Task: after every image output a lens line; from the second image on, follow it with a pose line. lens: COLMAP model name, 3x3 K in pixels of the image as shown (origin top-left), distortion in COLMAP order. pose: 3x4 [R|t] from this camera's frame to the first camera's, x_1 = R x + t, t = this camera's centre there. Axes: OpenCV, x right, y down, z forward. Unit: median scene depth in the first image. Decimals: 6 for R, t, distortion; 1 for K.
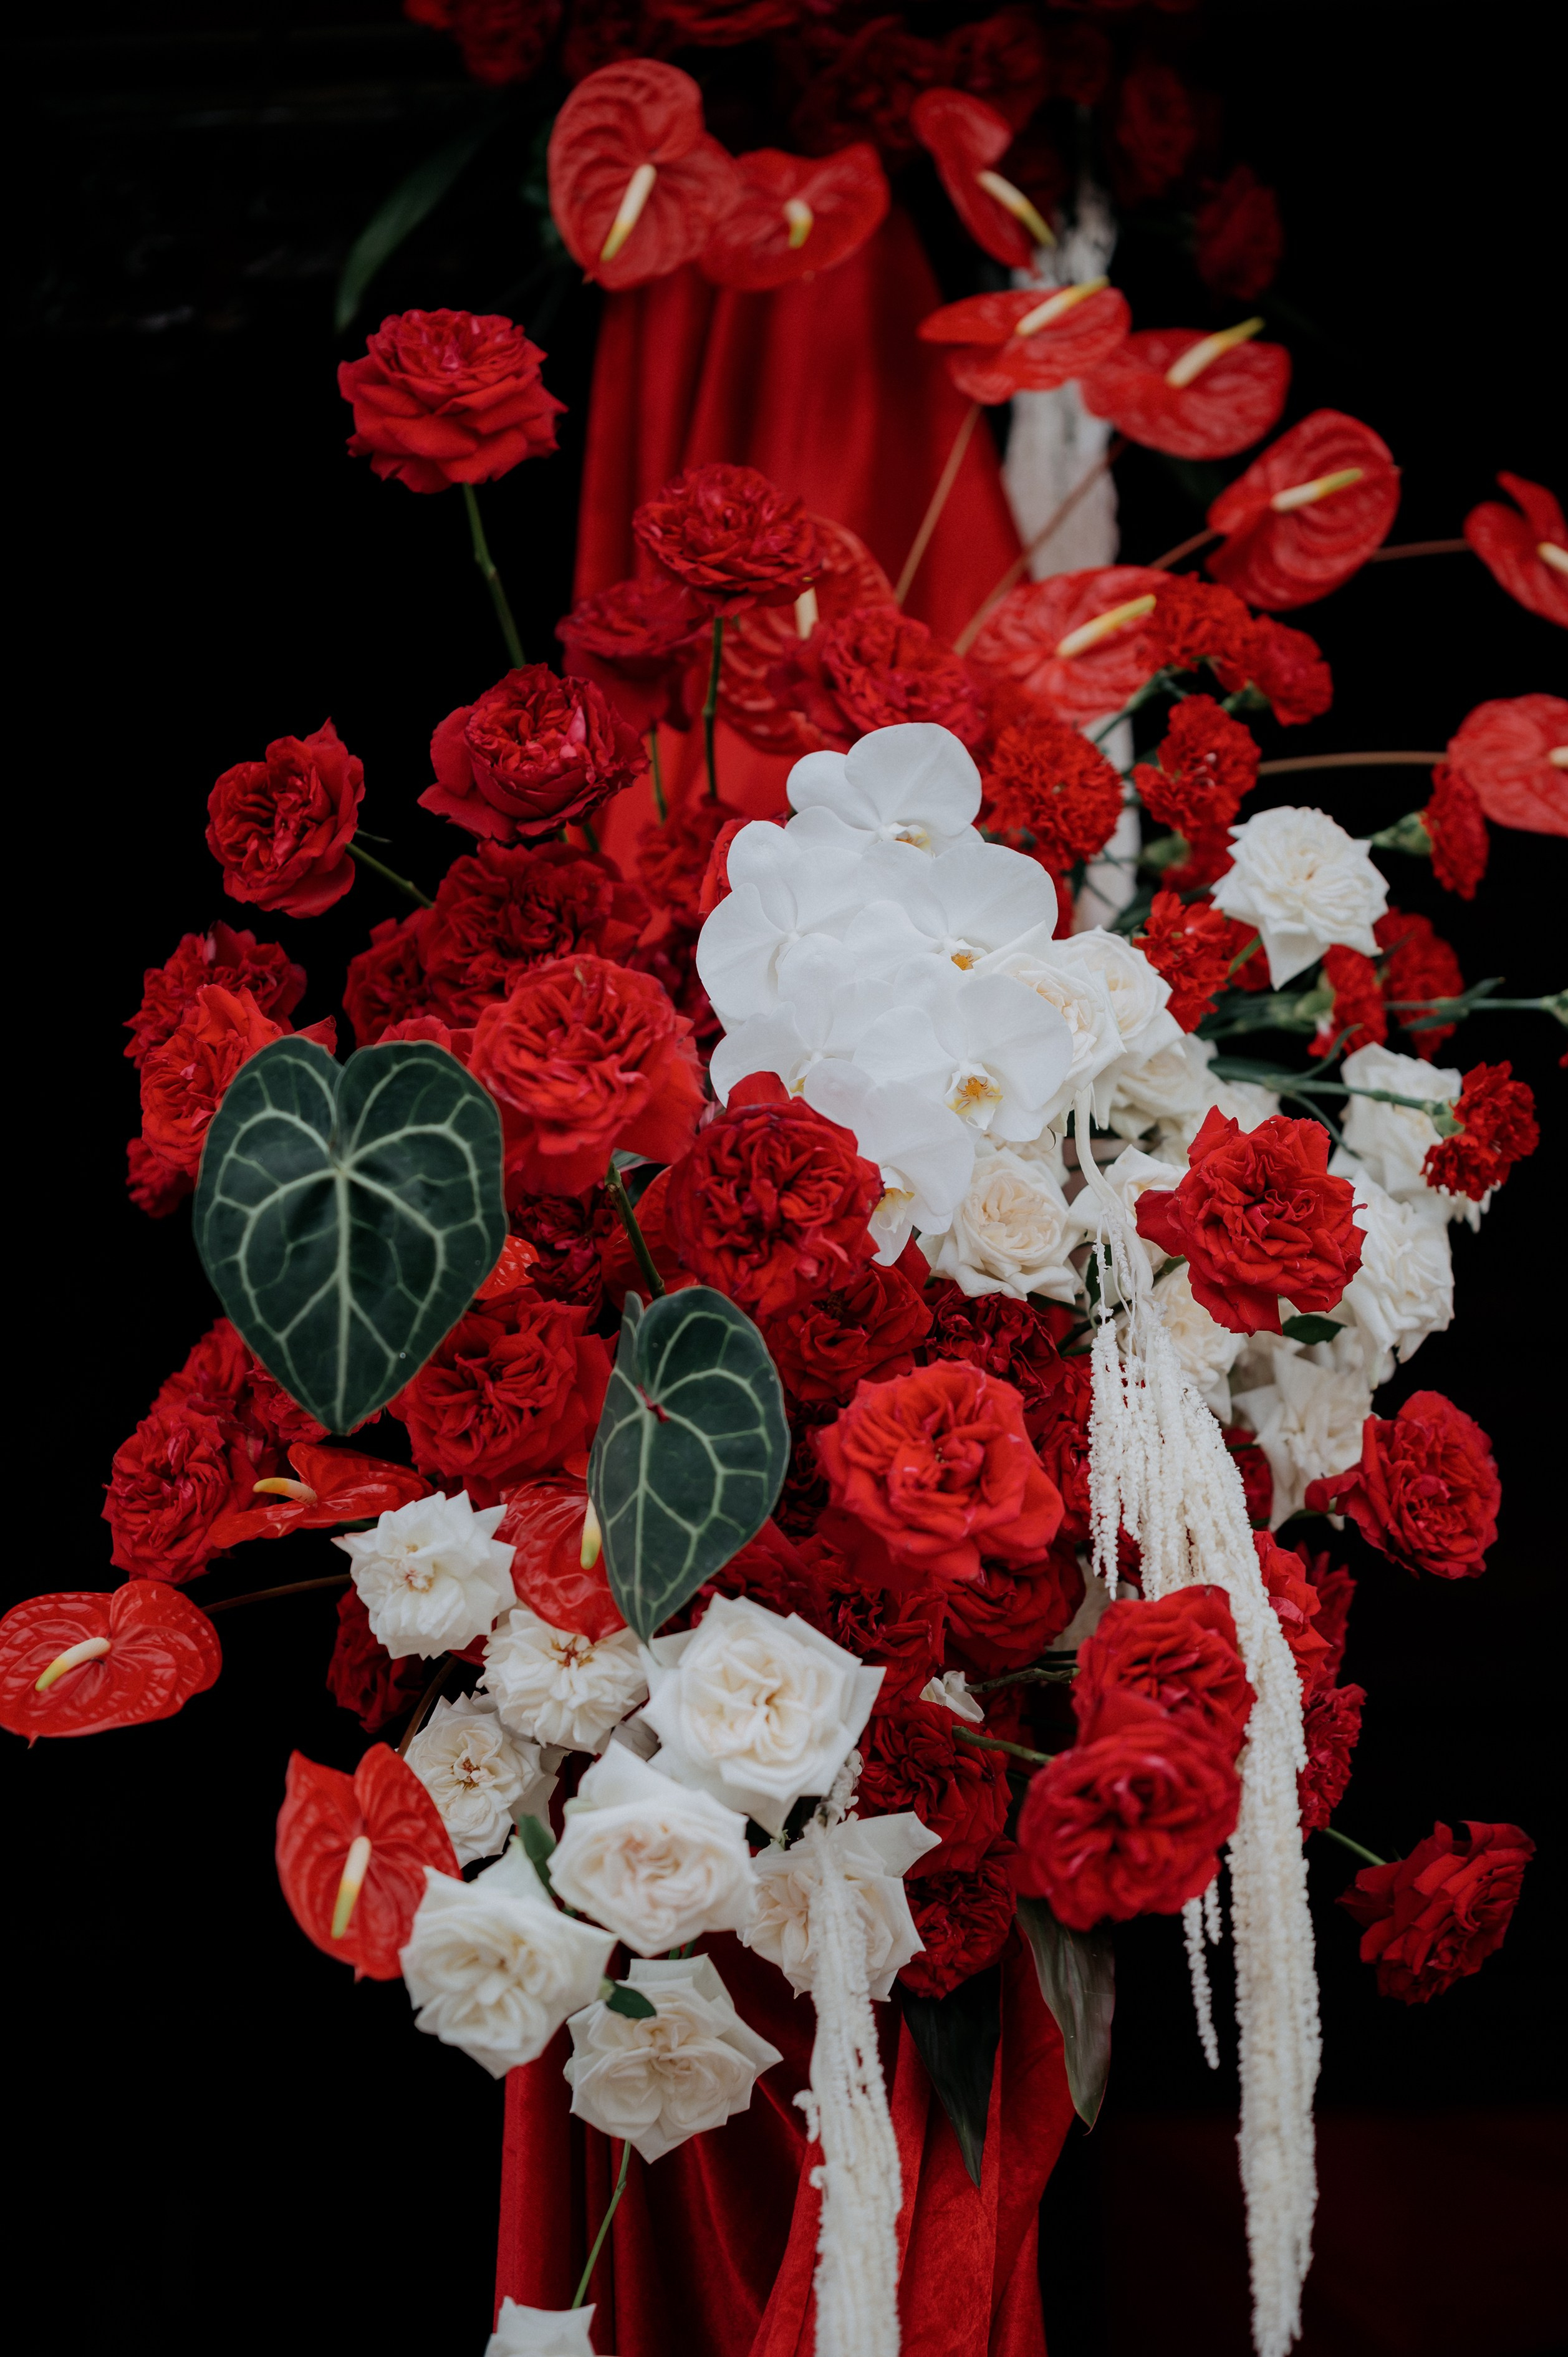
lens RADIAL K [[5679.2, 0, 784.0], [0, 5679.2, 1178.5], [0, 0, 1]] dist [-0.139951, 0.157440]
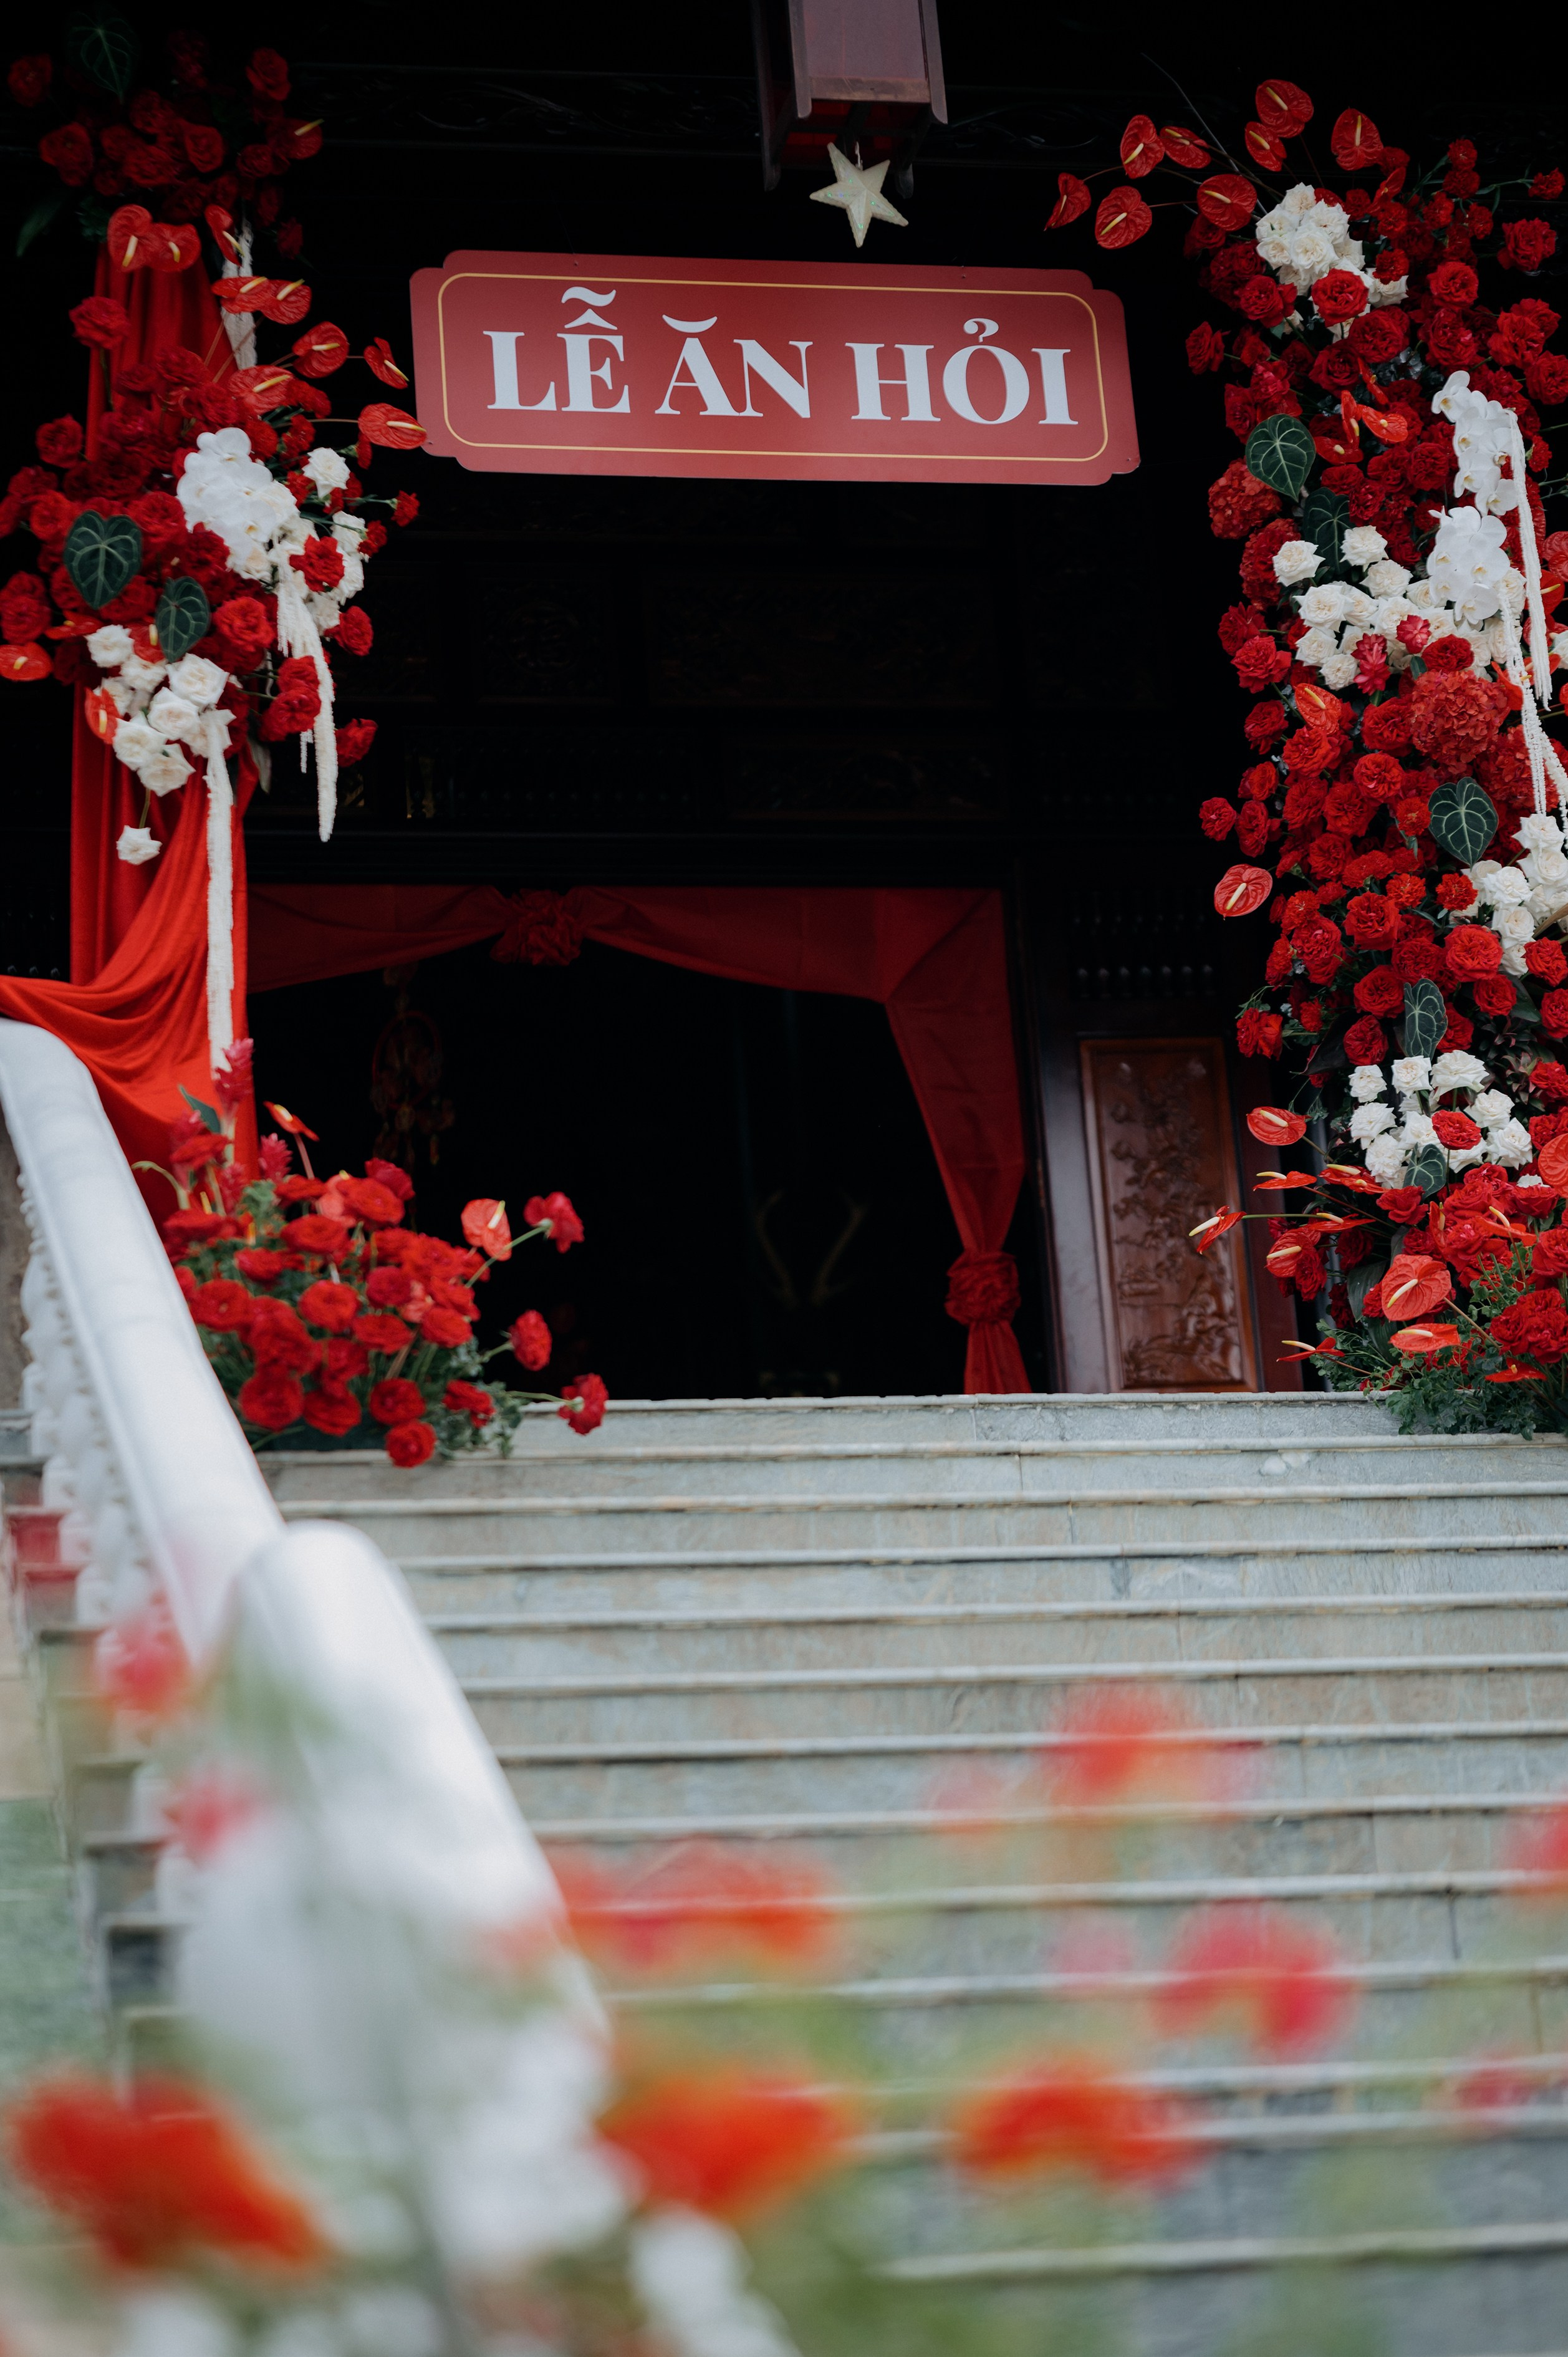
lens RADIAL K [[5597.3, 0, 784.0], [0, 5597.3, 1178.5], [0, 0, 1]] dist [0.087294, 0.518983]
pose [[0.966358, 0.011012, 0.256963, -0.596392], [-0.052674, 0.986380, 0.155822, -0.193371], [-0.251747, -0.164115, 0.953776, -2.846808]]
